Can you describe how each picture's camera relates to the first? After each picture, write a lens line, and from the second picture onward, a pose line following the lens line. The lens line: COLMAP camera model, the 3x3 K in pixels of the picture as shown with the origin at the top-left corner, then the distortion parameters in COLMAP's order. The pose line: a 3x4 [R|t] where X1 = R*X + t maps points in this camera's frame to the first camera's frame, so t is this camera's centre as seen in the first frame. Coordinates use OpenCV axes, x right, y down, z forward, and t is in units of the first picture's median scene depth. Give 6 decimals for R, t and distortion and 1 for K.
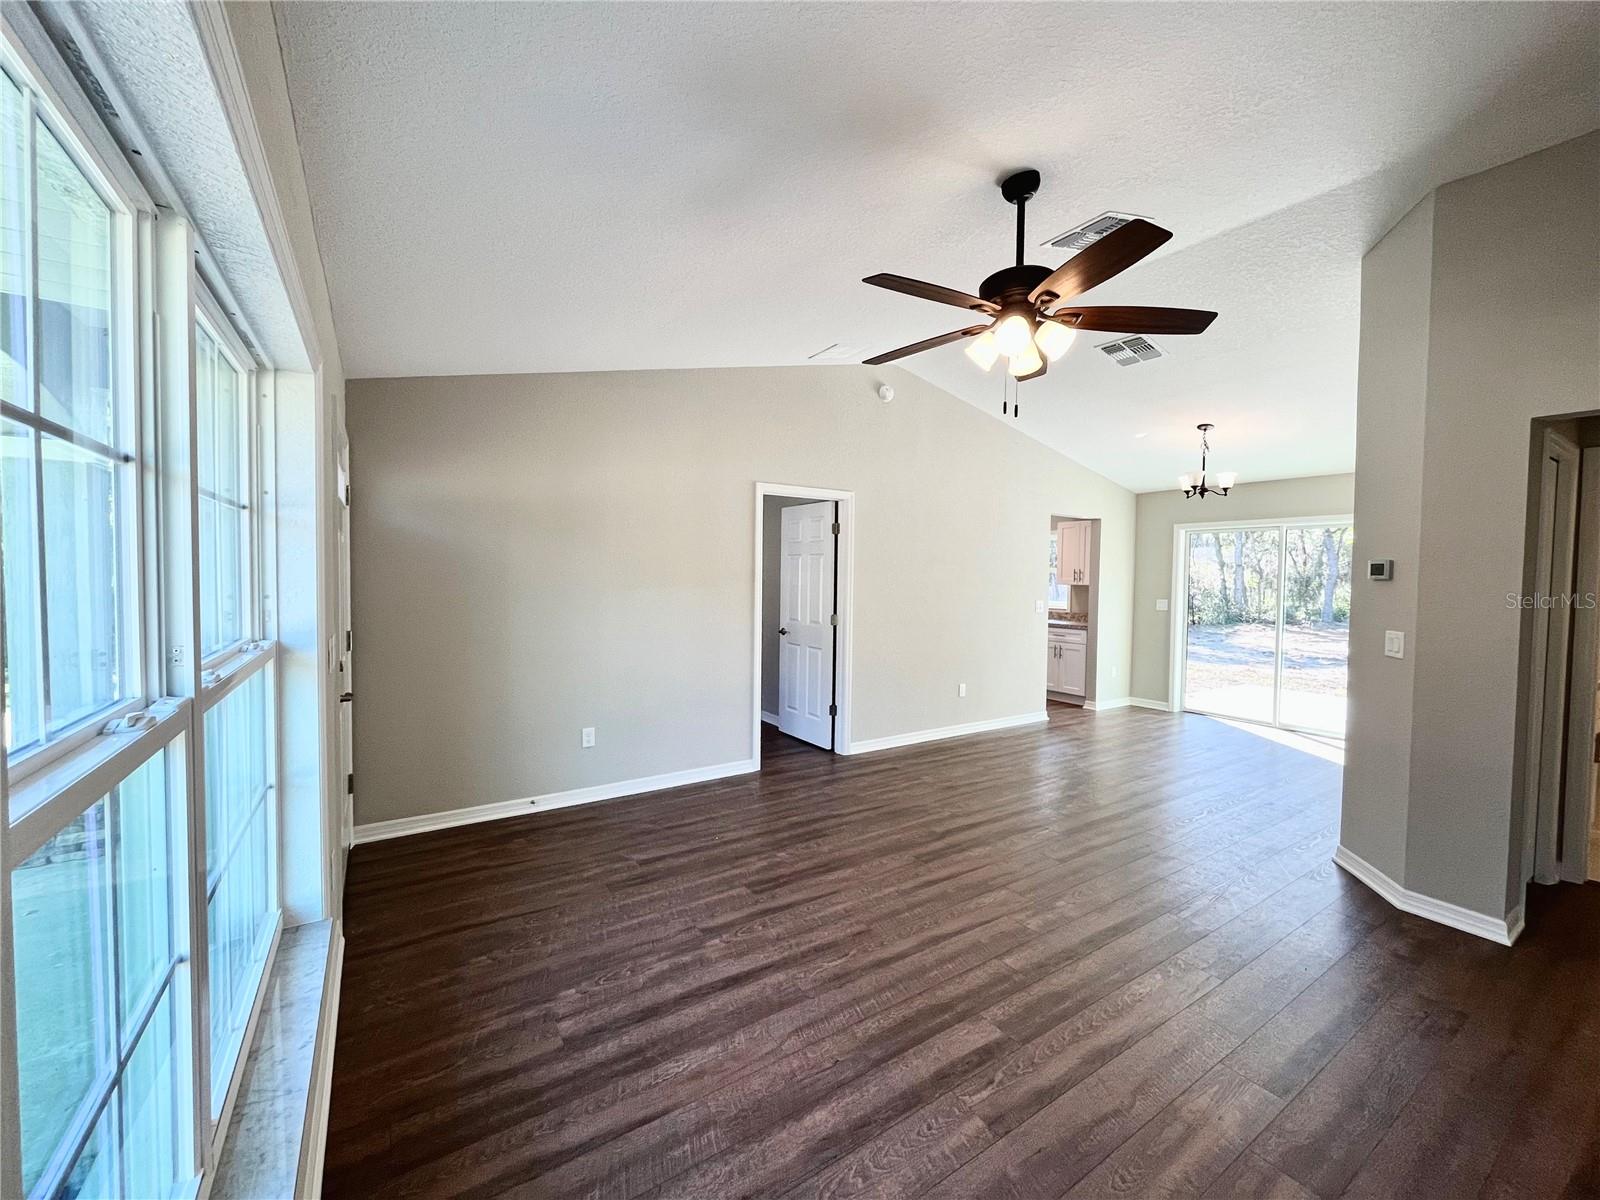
lens RADIAL K [[645.7, 0, 792.9], [0, 645.7, 595.8], [0, 0, 1]] dist [-0.002072, -0.000332]
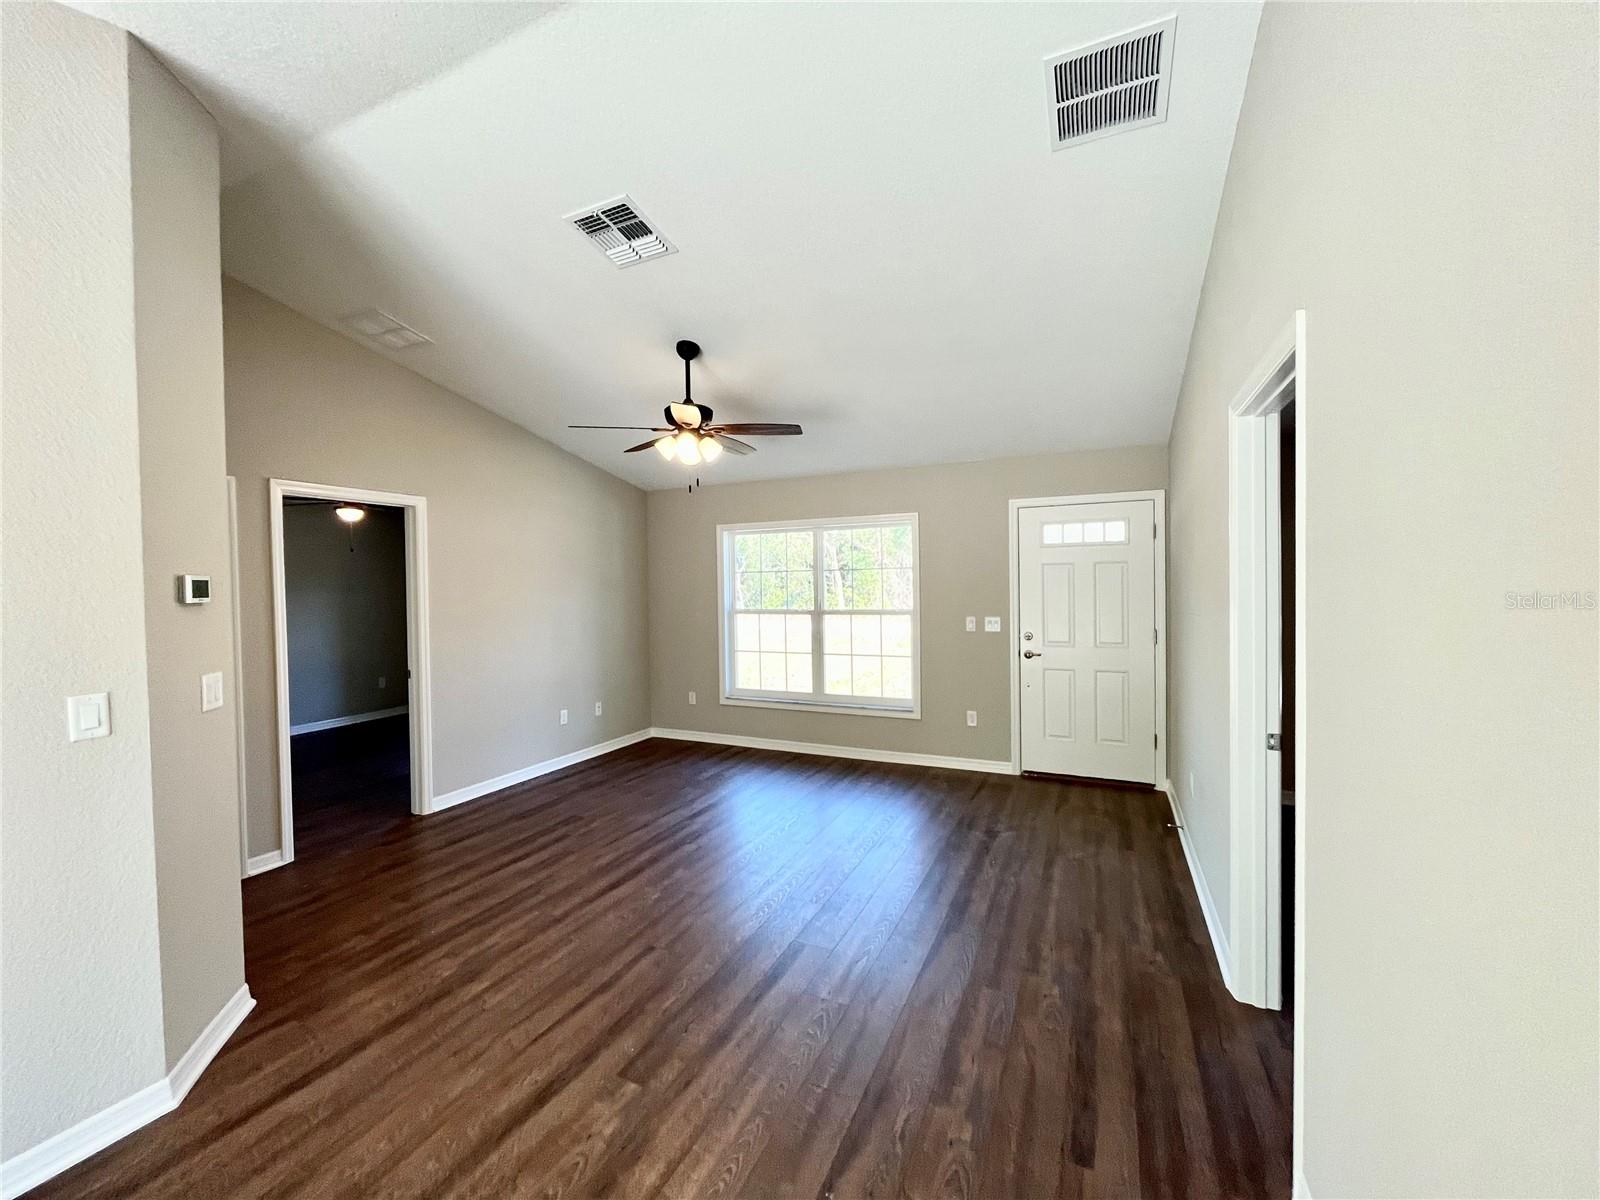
lens RADIAL K [[645.7, 0, 798.9], [0, 645.7, 594.7], [0, 0, 1]] dist [-0.002072, -0.000332]
pose [[-0.845932, 0.011620, -0.533164, 0.764203], [-0.012865, 0.999027, 0.042184, -0.073588], [0.533135, 0.042544, -0.844960, 1.967867]]
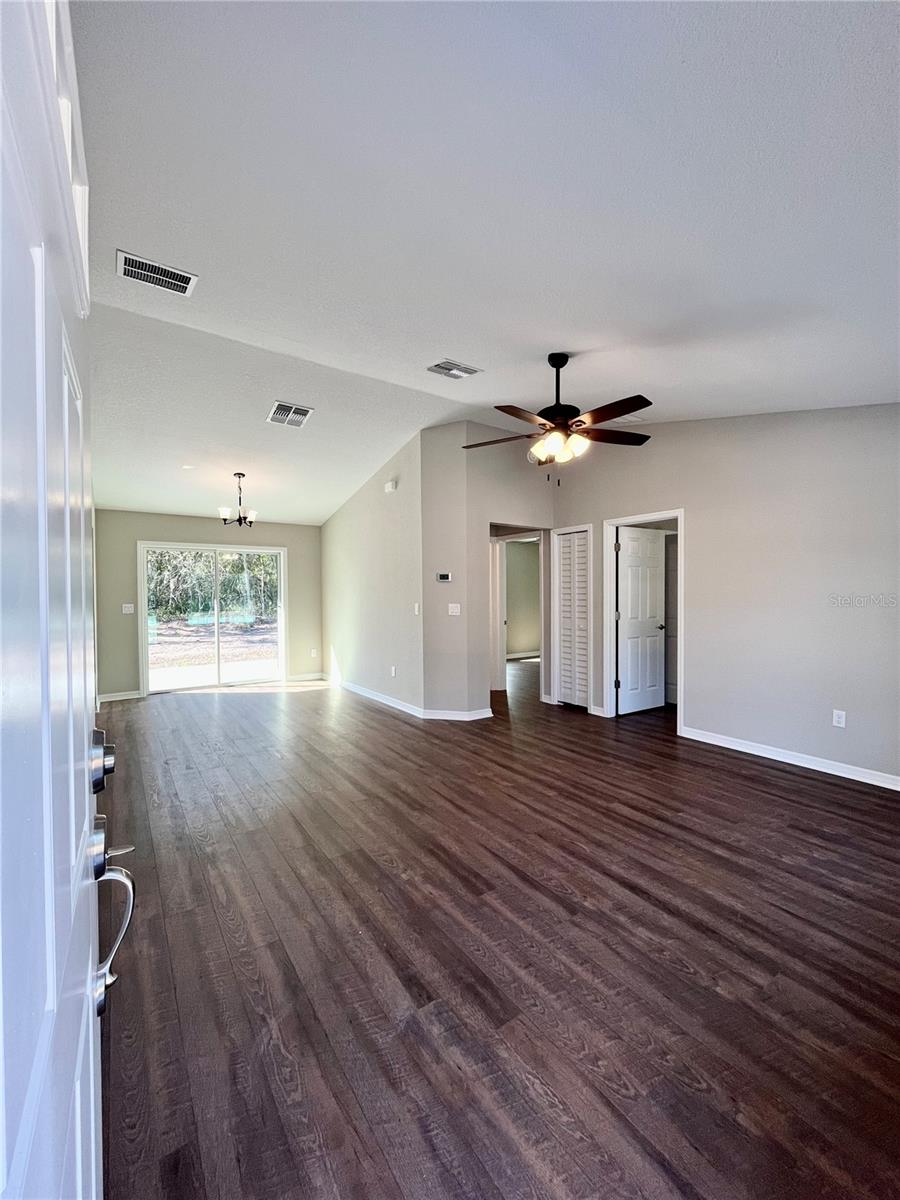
lens RADIAL K [[484.3, 0, 456.0], [0, 484.3, 601.5], [0, 0, 1]] dist [-0.002072, -0.000332]
pose [[-0.046085, -0.029363, 0.998506, -0.785272], [0.040602, 0.998687, 0.031242, -0.006825], [-0.998112, 0.041981, -0.044832, 1.068329]]
